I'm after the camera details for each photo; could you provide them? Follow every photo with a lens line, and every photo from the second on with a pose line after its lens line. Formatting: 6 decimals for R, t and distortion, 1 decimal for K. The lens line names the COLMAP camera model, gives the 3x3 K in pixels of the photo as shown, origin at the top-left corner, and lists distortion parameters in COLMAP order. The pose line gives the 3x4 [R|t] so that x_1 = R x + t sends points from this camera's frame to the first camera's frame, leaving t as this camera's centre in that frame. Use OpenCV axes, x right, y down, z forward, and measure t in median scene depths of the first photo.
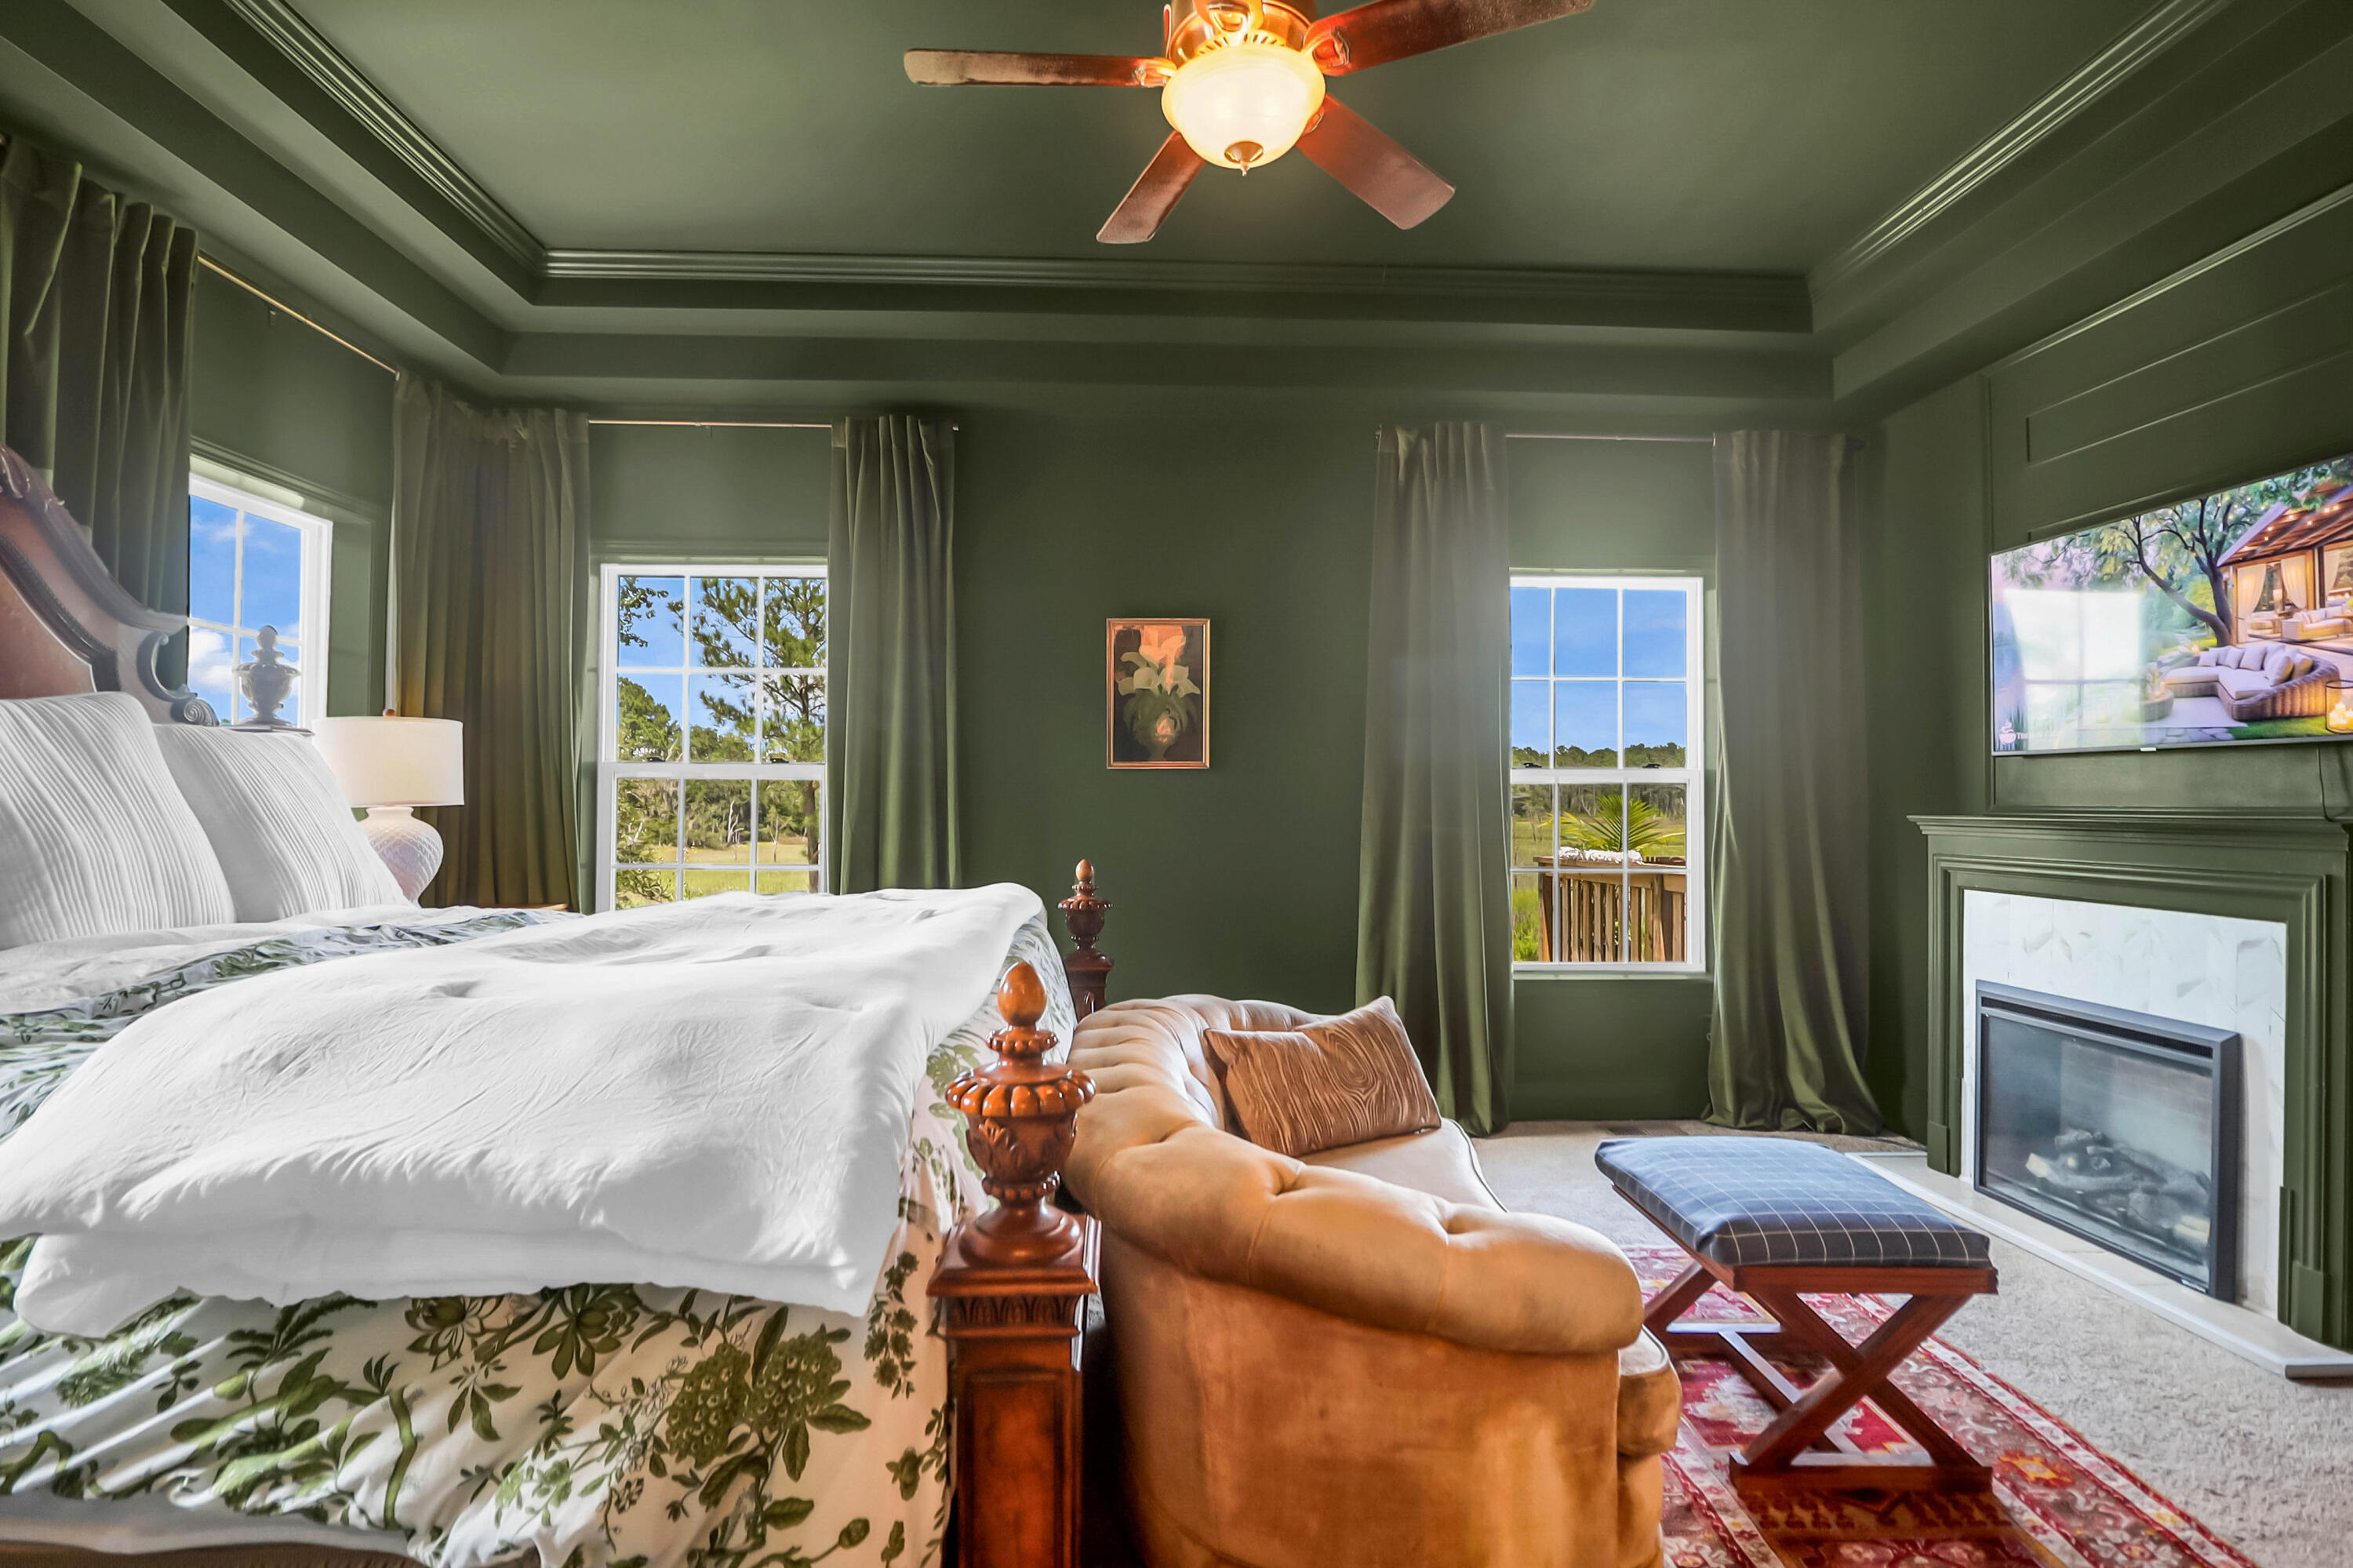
lens RADIAL K [[1104.2, 0, 1167.3], [0, 1104.2, 782.3], [0, 0, 1]] dist [0.000070, -0.011308]
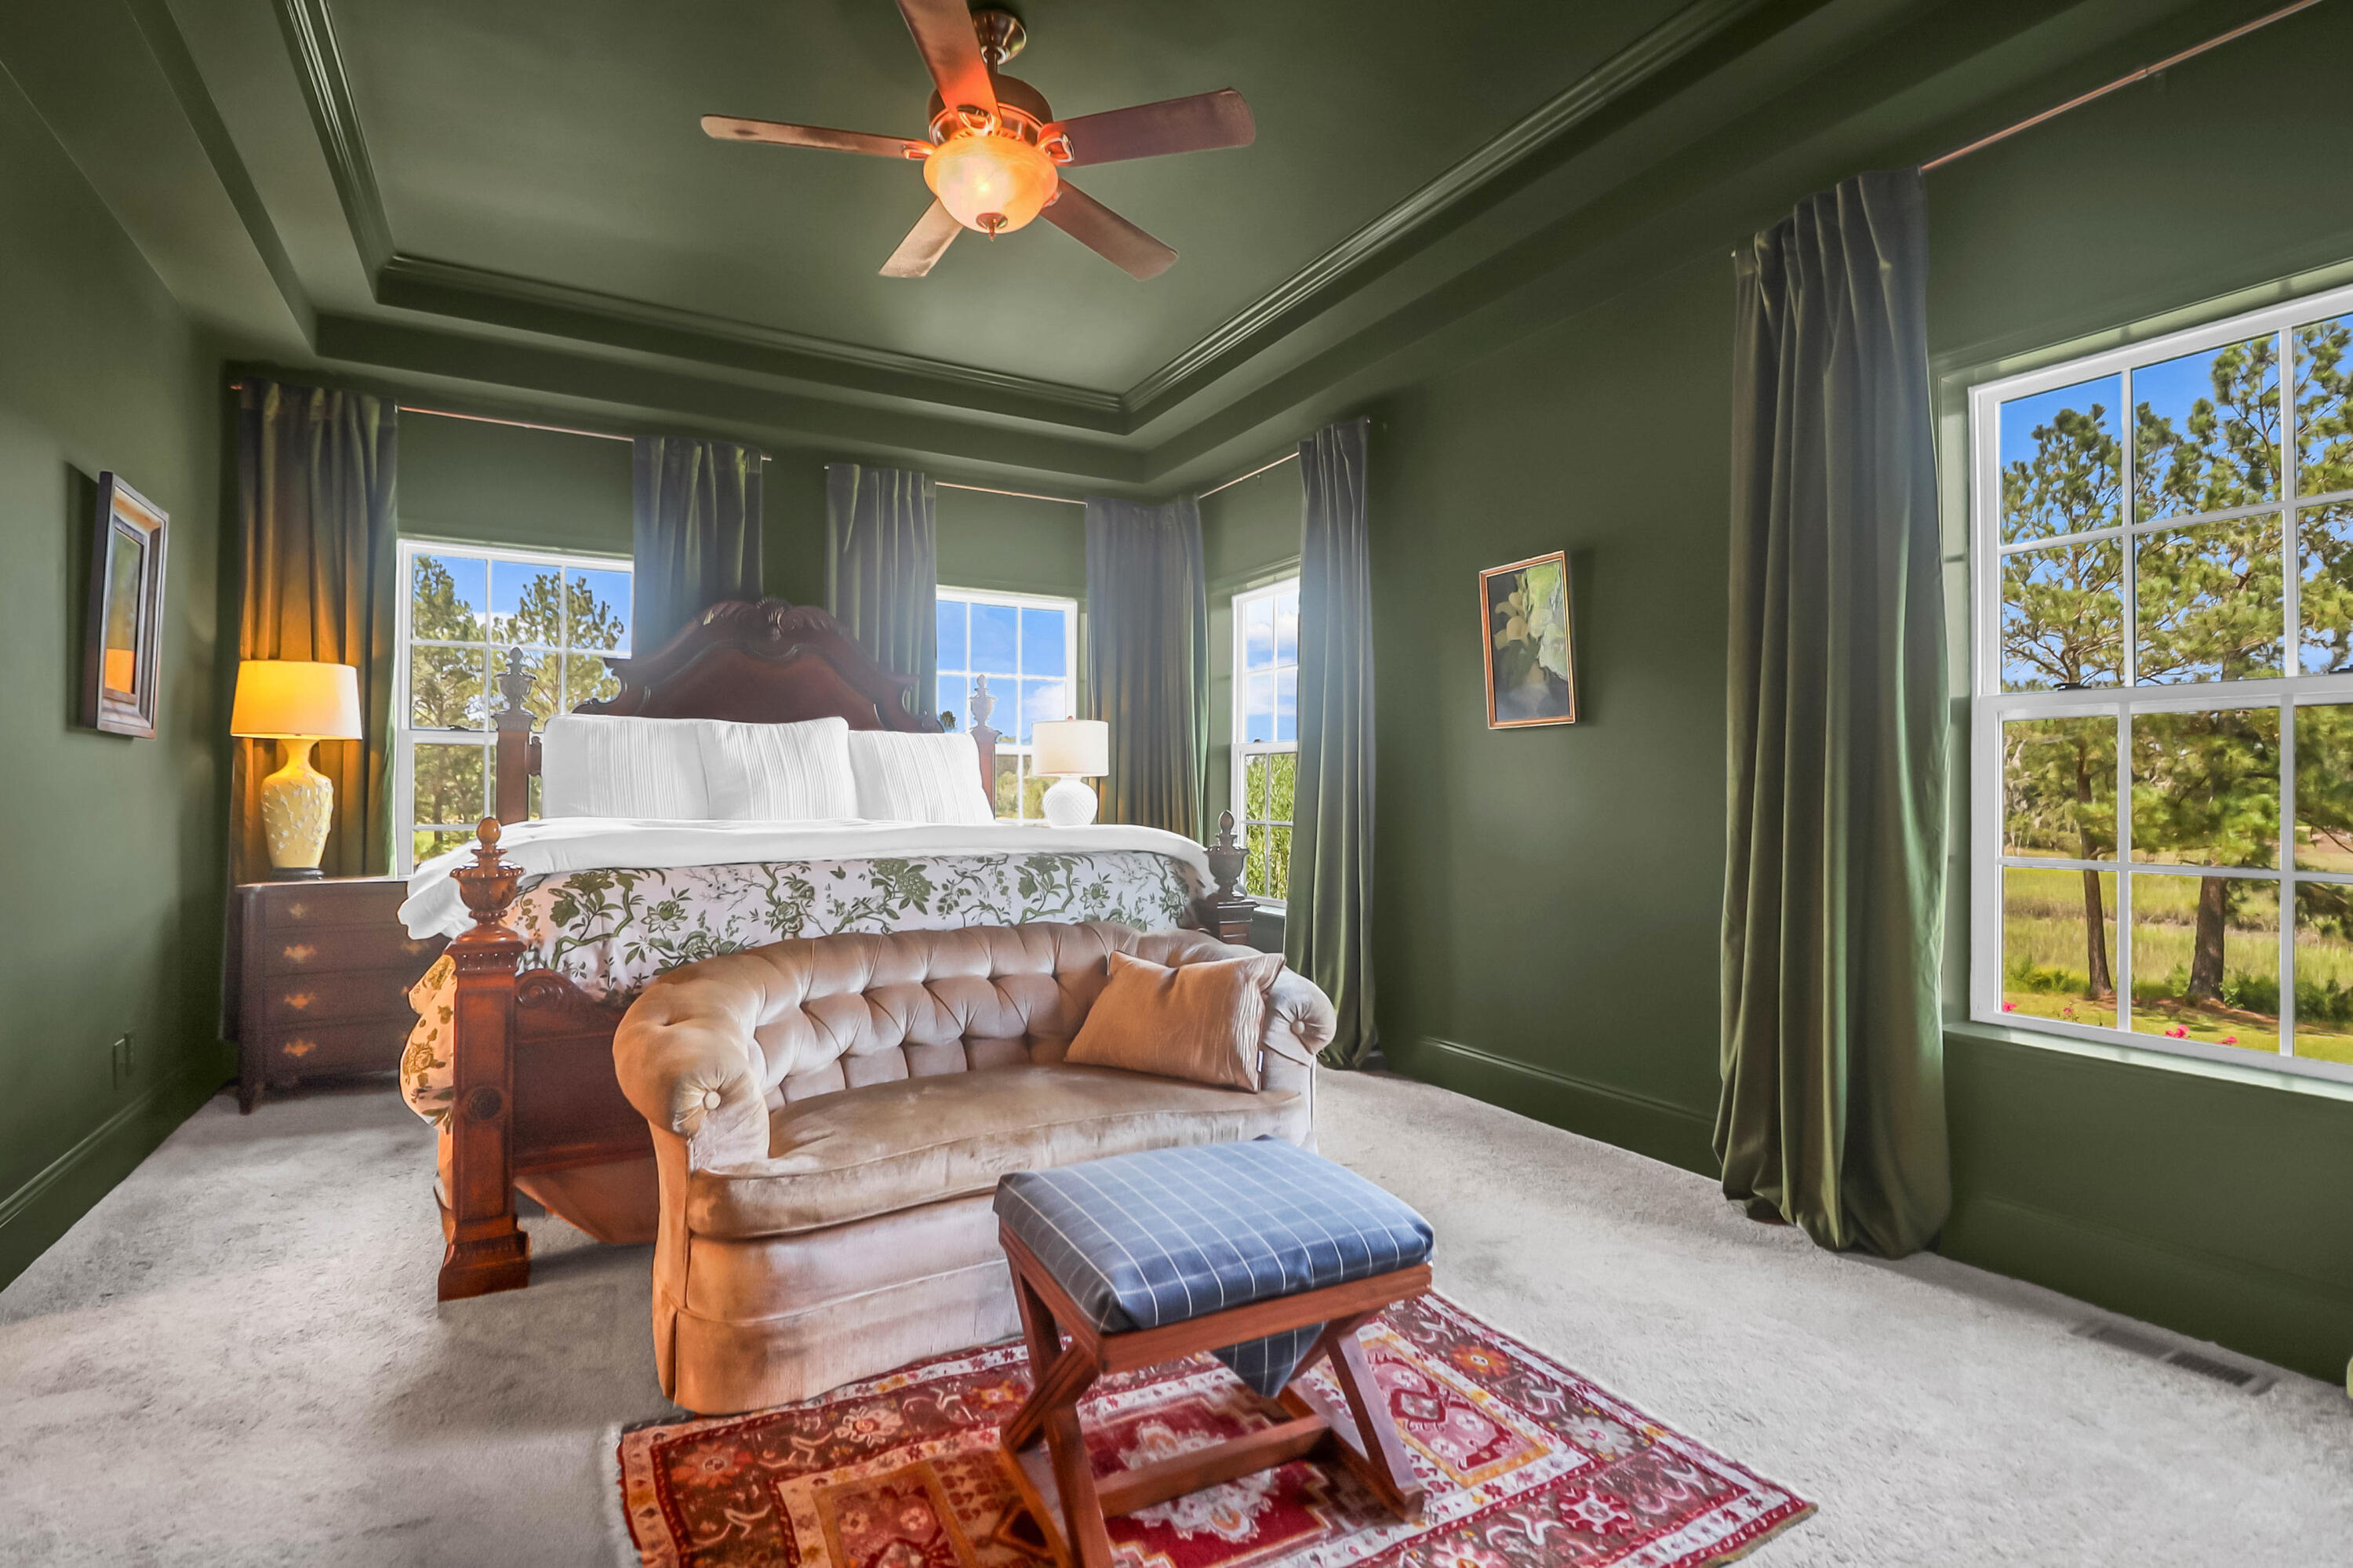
lens RADIAL K [[1104.2, 0, 1167.3], [0, 1104.2, 782.3], [0, 0, 1]] dist [0.000070, -0.011308]
pose [[0.454624, -0.010323, -0.890624, 0.688097], [0.014539, 0.999886, -0.004168, 0.033999], [0.890565, -0.011054, 0.454722, 0.334777]]
